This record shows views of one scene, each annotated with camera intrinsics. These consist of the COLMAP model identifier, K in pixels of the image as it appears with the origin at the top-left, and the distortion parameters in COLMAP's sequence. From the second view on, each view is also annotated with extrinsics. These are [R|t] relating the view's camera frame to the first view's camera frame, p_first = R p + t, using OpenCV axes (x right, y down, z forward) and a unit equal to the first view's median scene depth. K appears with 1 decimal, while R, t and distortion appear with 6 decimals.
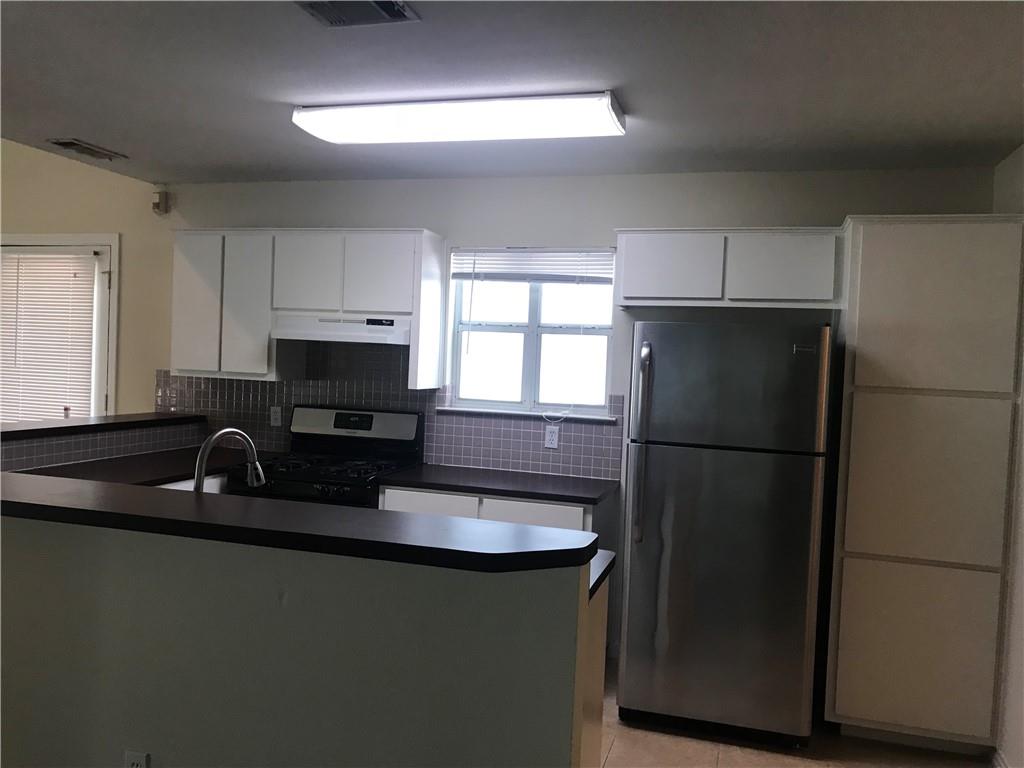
lens RADIAL K [[845.5, 0, 508.5], [0, 845.5, 383.0], [0, 0, 1]] dist [0.045930, -0.100891]
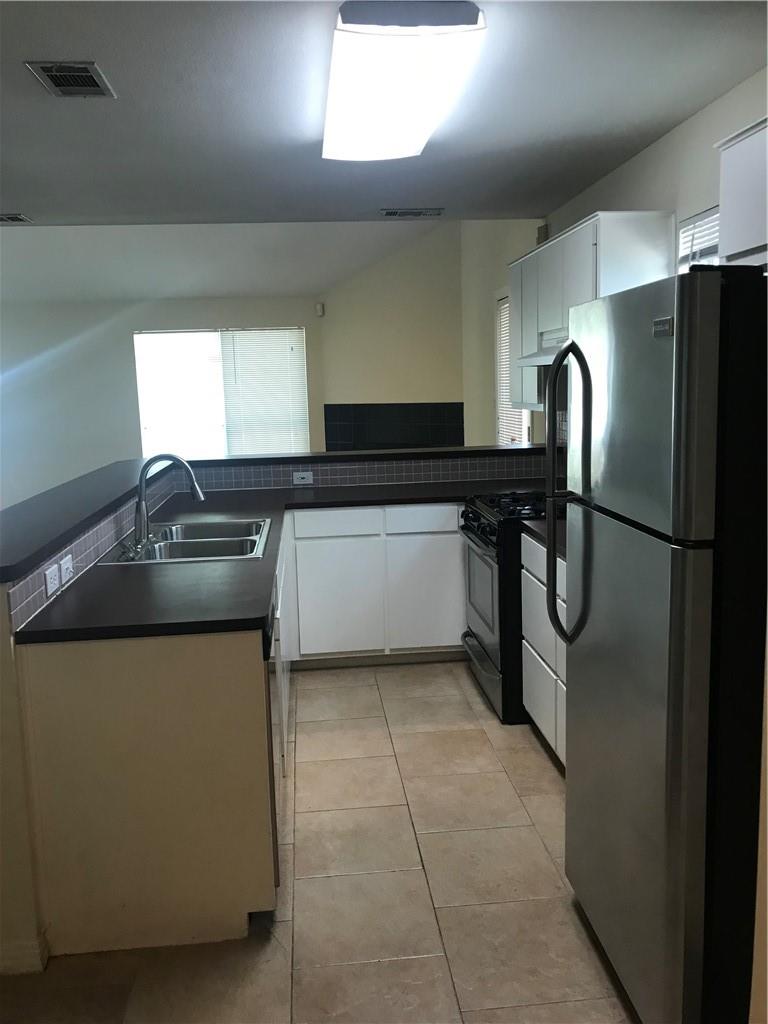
lens RADIAL K [[845.5, 0, 389.1], [0, 845.5, 509.8], [0, 0, 1]] dist [0.045930, -0.100891]
pose [[0.373260, 0.084771, -0.923846, 0.542345], [0.022484, 0.994697, 0.100357, 0.007922], [0.927454, -0.058231, 0.369374, 0.482883]]
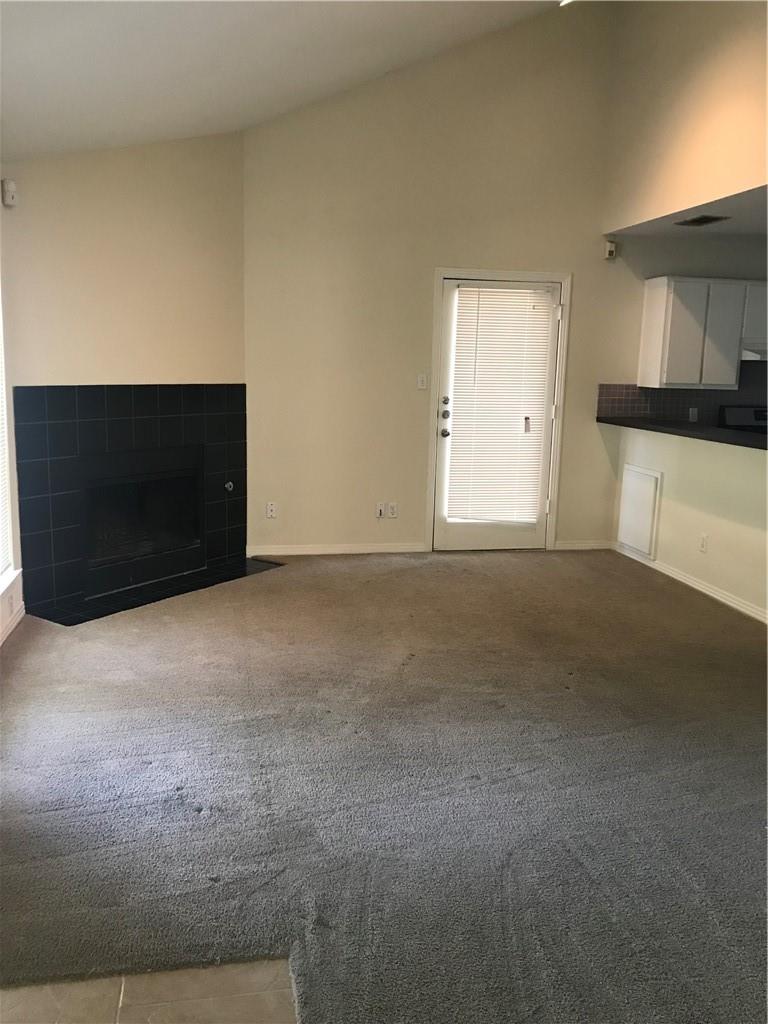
lens RADIAL K [[845.5, 0, 384.2], [0, 845.5, 508.3], [0, 0, 1]] dist [0.045930, -0.100891]
pose [[0.889657, -0.097847, 0.446022, -1.455003], [0.025265, 0.985824, 0.165872, -0.057551], [-0.455929, -0.136301, 0.879517, -0.011659]]
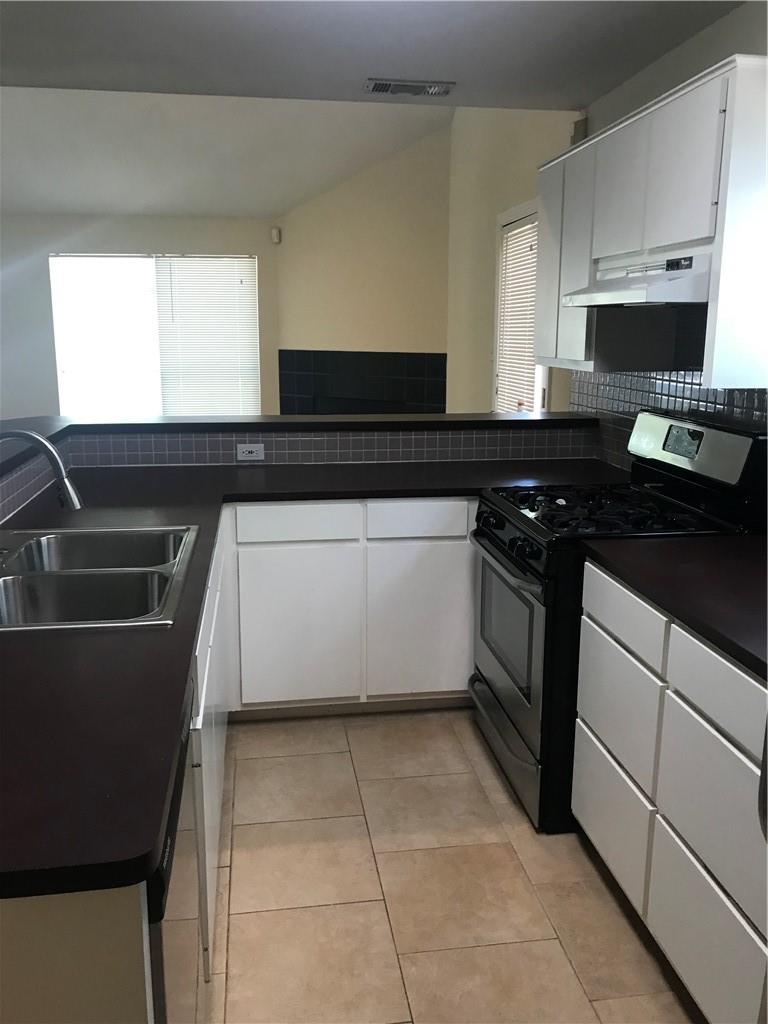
lens RADIAL K [[845.5, 0, 387.4], [0, 845.5, 502.5], [0, 0, 1]] dist [0.045930, -0.100891]
pose [[0.421787, 0.141658, -0.895561, 0.271415], [-0.008582, 0.988299, 0.152285, -0.001270], [0.906654, -0.056546, 0.418067, 0.563981]]
